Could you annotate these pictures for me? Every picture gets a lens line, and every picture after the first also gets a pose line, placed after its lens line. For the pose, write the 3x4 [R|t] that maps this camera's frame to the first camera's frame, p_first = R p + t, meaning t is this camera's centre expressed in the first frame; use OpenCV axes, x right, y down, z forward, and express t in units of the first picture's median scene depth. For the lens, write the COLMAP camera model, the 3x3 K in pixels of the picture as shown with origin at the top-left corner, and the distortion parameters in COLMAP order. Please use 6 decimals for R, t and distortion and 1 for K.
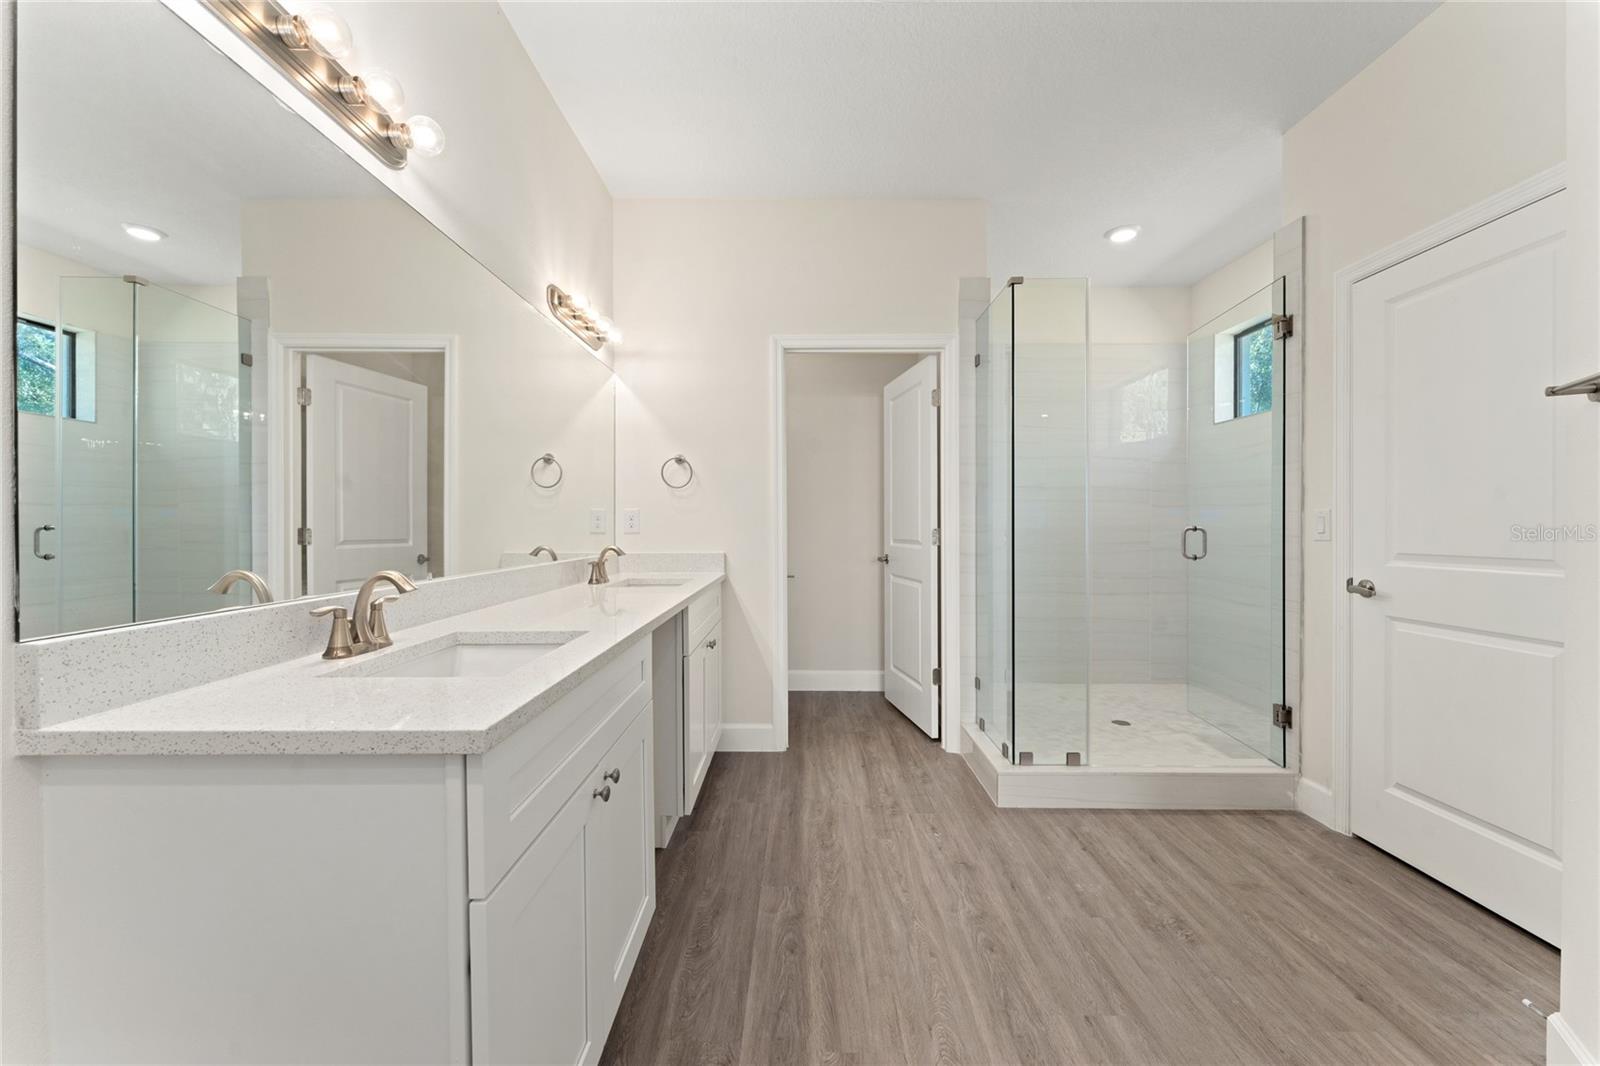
lens RADIAL K [[638.3, 0, 796.2], [0, 638.3, 534.4], [0, 0, 1]] dist [-0.000081, -0.000065]
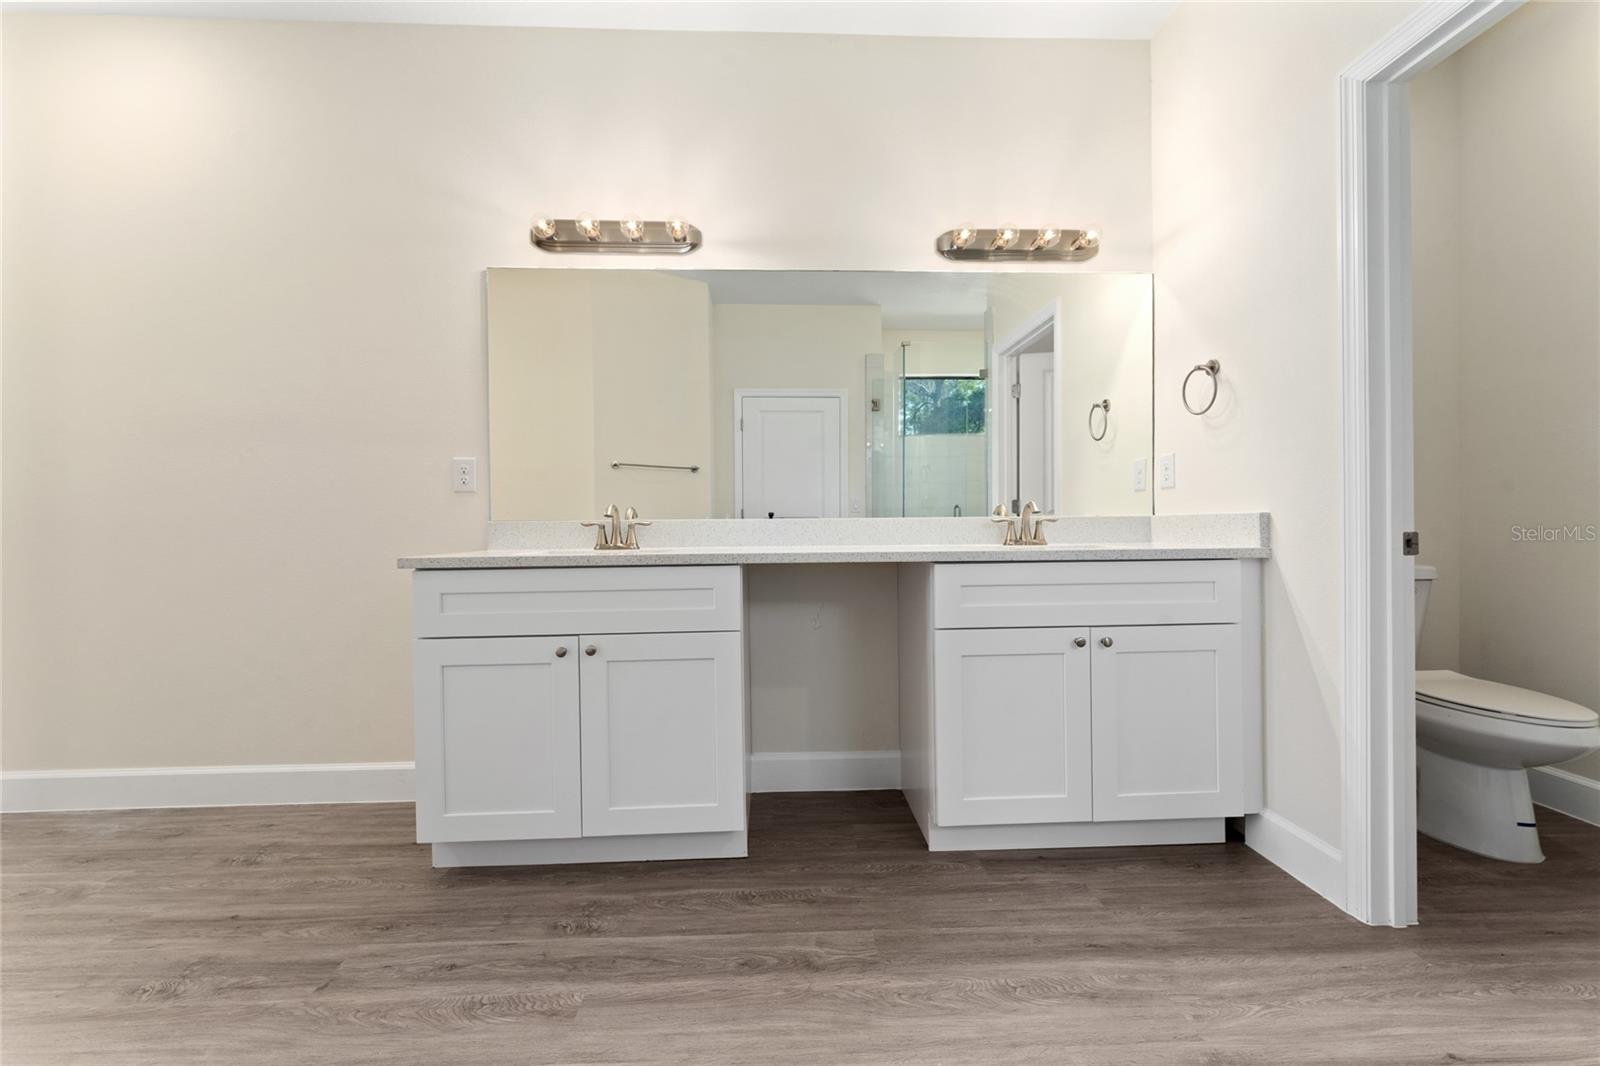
lens RADIAL K [[641.2, 0, 799.5], [0, 641.2, 527.4], [0, 0, 1]] dist [0.000534, 0.000001]
pose [[0.046334, 0.009348, -0.998882, 0.695076], [-0.006525, 0.999938, 0.009056, 0.062462], [0.998905, 0.006098, 0.046392, 0.864906]]
